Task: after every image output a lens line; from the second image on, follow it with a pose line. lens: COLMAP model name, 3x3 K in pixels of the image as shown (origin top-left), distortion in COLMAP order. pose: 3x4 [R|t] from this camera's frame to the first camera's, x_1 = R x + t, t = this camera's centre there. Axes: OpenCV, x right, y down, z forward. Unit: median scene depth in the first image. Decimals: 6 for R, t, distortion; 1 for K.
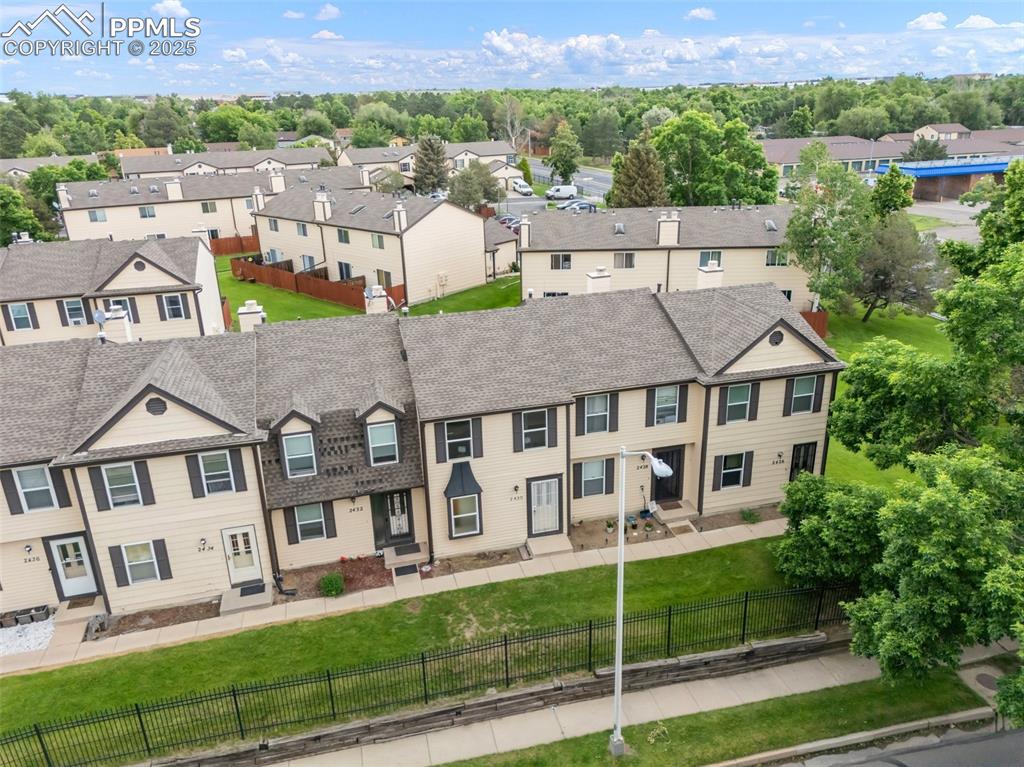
lens RADIAL K [[758.1, 0, 513.5], [0, 758.1, 382.2], [0, 0, 1]] dist [0.054371, -0.052957]
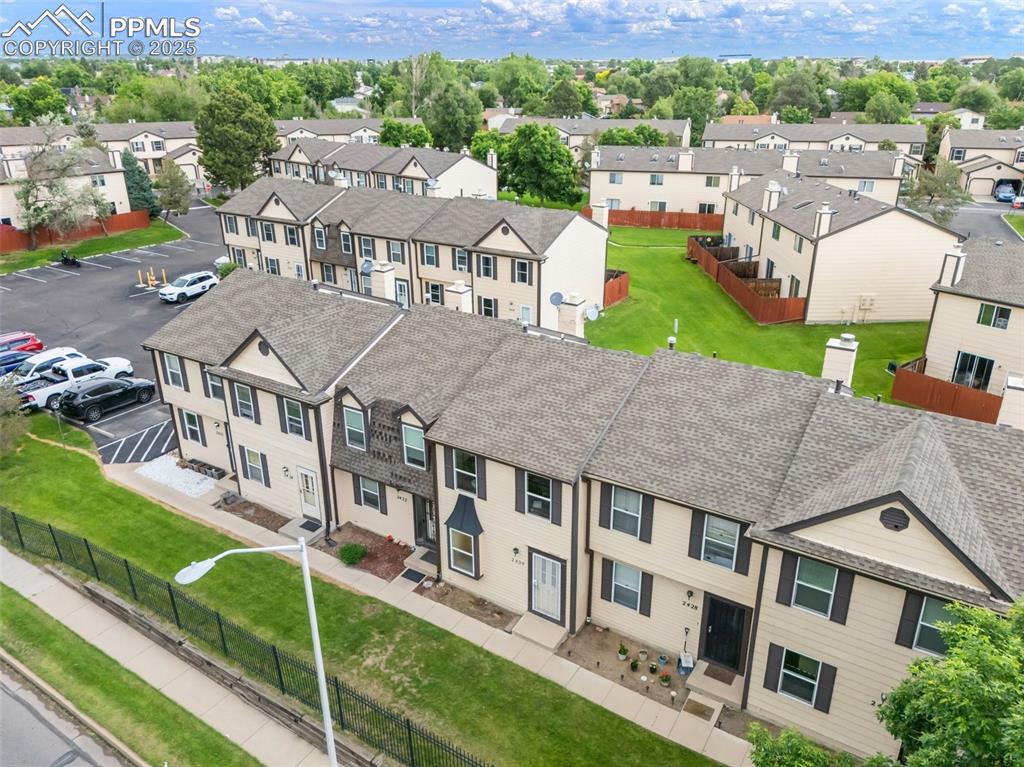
lens RADIAL K [[758.1, 0, 506.0], [0, 758.1, 382.6], [0, 0, 1]] dist [0.054371, -0.052957]
pose [[0.670000, 0.299647, -0.679200, 0.521324], [-0.269508, 0.950676, 0.153559, -0.171873], [0.691712, 0.080166, 0.717710, 0.339415]]
